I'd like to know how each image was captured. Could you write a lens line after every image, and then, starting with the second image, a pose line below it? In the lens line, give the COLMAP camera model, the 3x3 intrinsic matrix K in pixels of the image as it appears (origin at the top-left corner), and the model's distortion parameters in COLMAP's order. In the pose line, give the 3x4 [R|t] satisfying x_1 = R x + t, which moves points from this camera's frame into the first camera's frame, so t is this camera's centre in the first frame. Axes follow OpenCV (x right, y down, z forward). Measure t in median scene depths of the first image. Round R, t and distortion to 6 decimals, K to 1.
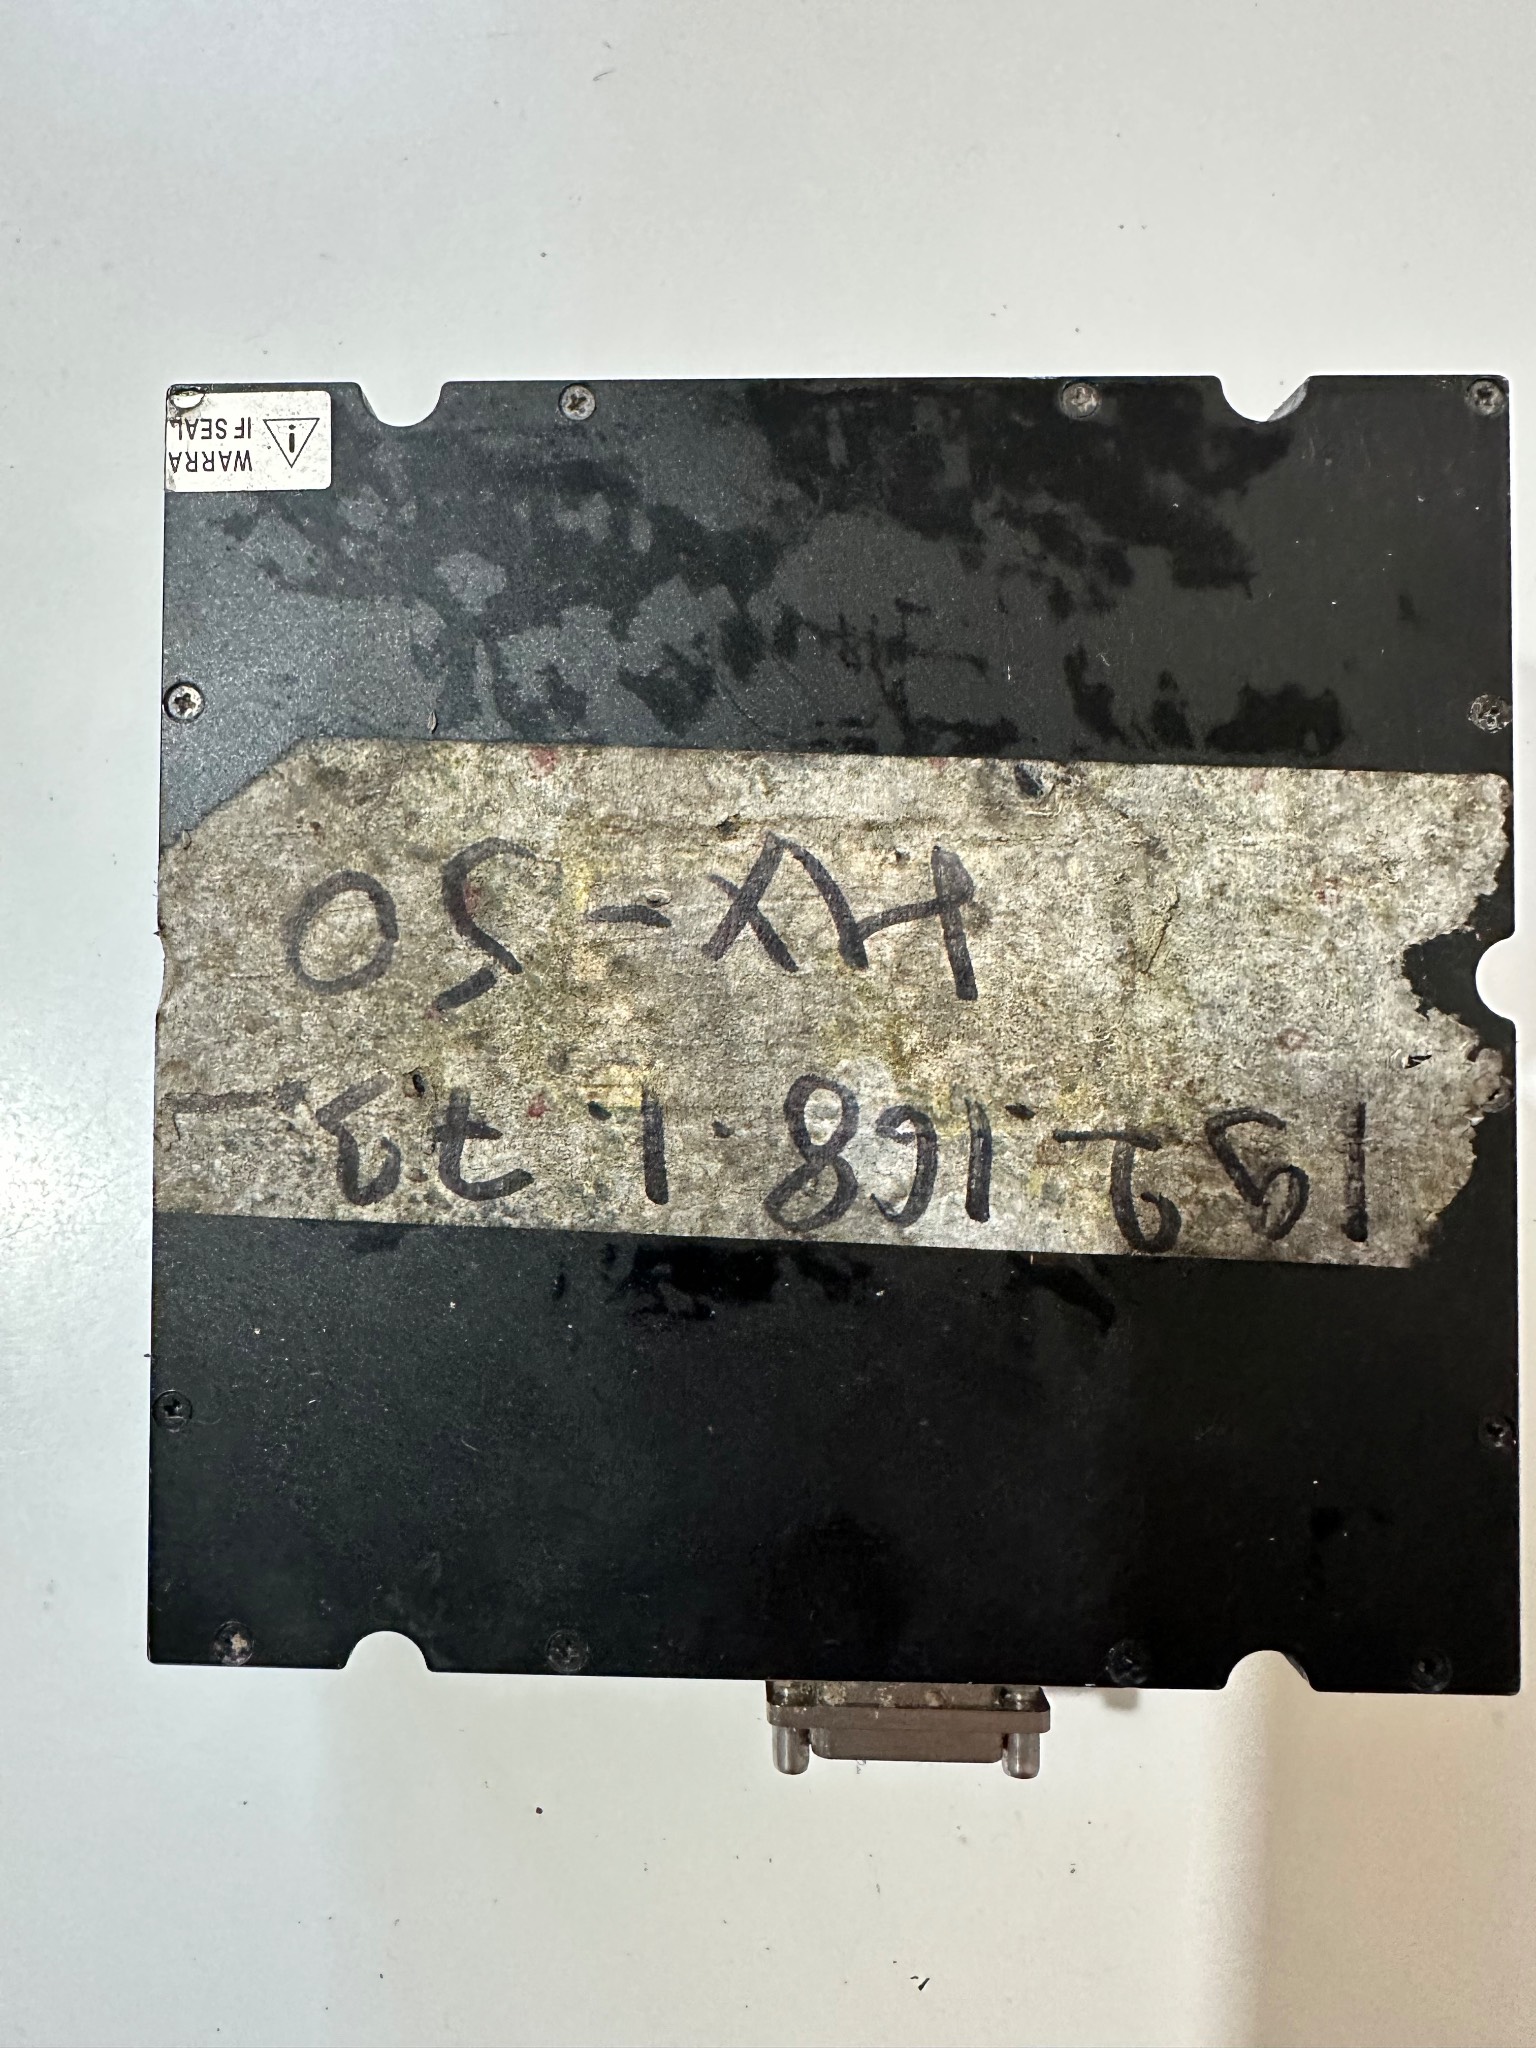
lens RADIAL K [[1434.6, 0, 767.4], [0, 1434.6, 1017.2], [0, 0, 1]] dist [-0.003075, -0.004948]
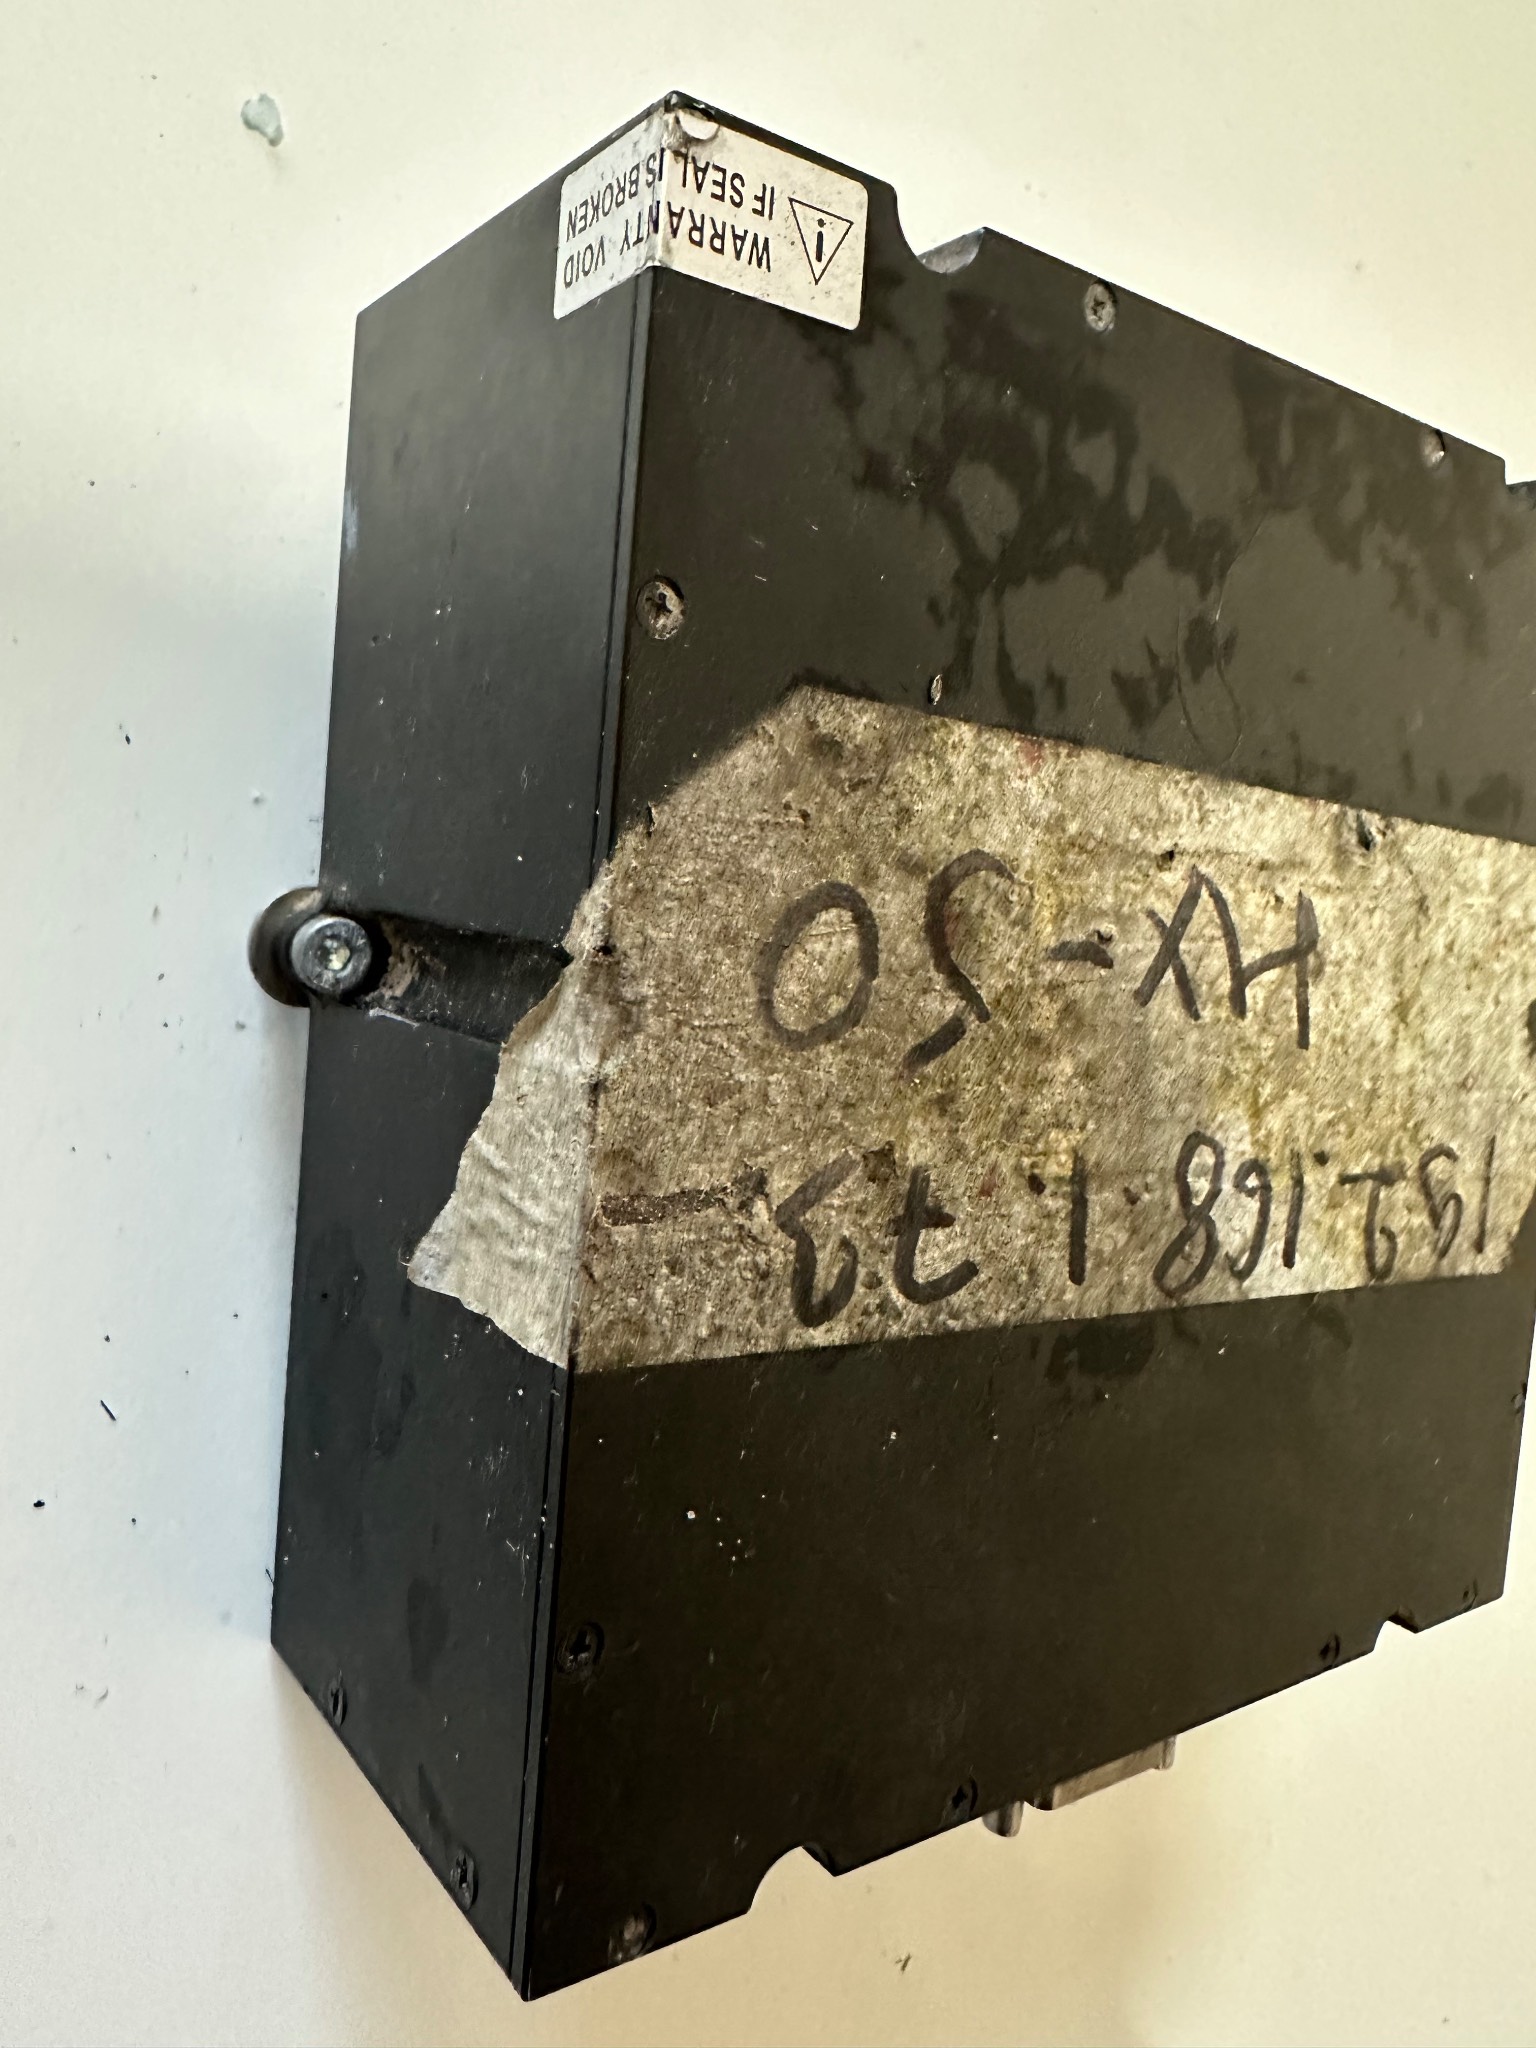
lens RADIAL K [[1434.6, 0, 766.4], [0, 1434.6, 1028.0], [0, 0, 1]] dist [-0.003075, -0.004948]
pose [[0.816288, 0.003830, 0.577632, -0.735881], [-0.064651, 0.994301, 0.084769, -0.086752], [-0.574015, -0.106540, 0.811884, 0.417200]]
